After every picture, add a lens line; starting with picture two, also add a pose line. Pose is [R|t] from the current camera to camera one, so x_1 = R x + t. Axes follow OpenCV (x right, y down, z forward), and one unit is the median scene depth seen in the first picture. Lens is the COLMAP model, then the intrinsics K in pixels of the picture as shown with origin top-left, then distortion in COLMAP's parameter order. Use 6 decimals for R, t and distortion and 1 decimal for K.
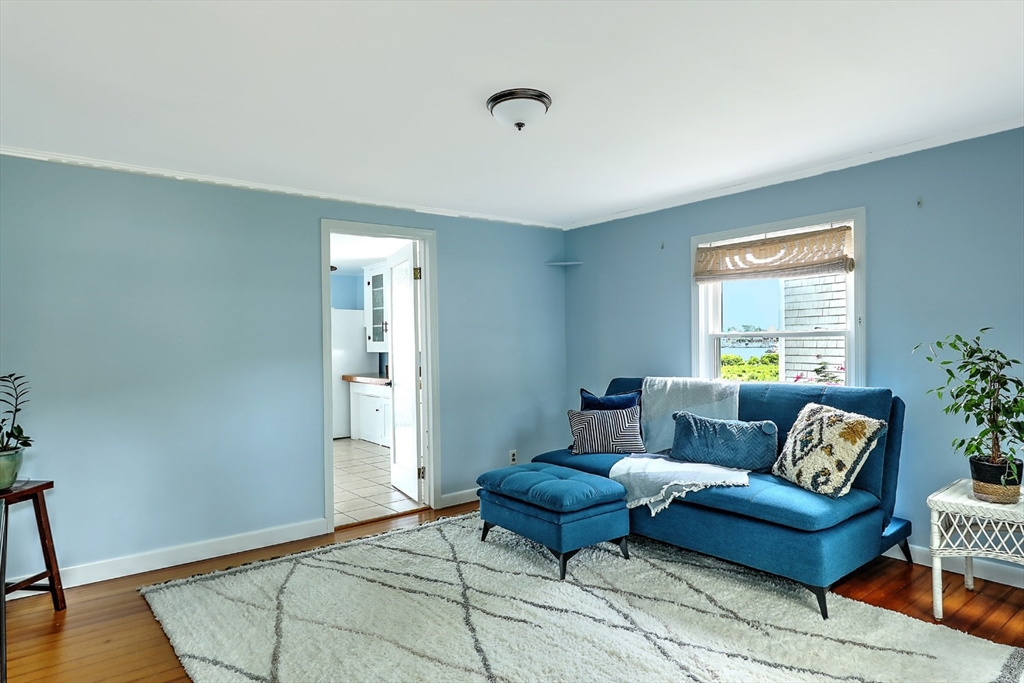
lens RADIAL K [[612.5, 0, 512.0], [0, 612.5, 341.5], [0, 0, 1]] dist [0.005473, 0.001214]
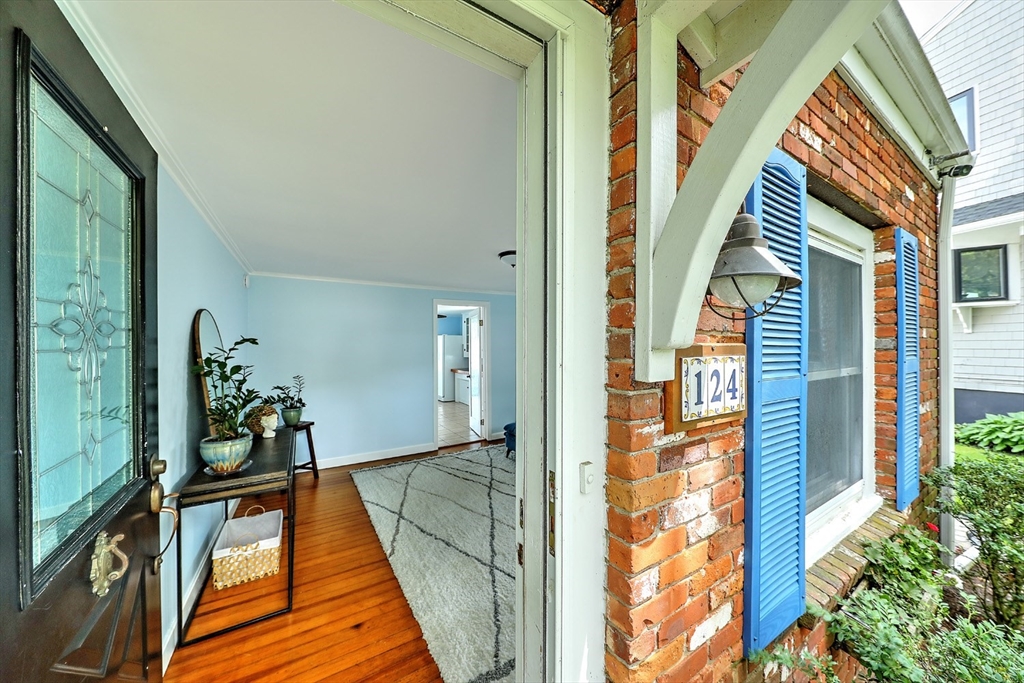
lens RADIAL K [[346.6, 0, 512.0], [0, 346.6, 341.5], [0, 0, 1]] dist [-0.000178, 0.000005]
pose [[0.991712, 0.005566, -0.128357, 0.129483], [-0.006312, 0.999965, -0.005408, -0.061487], [0.128322, 0.006174, 0.991713, -0.162922]]
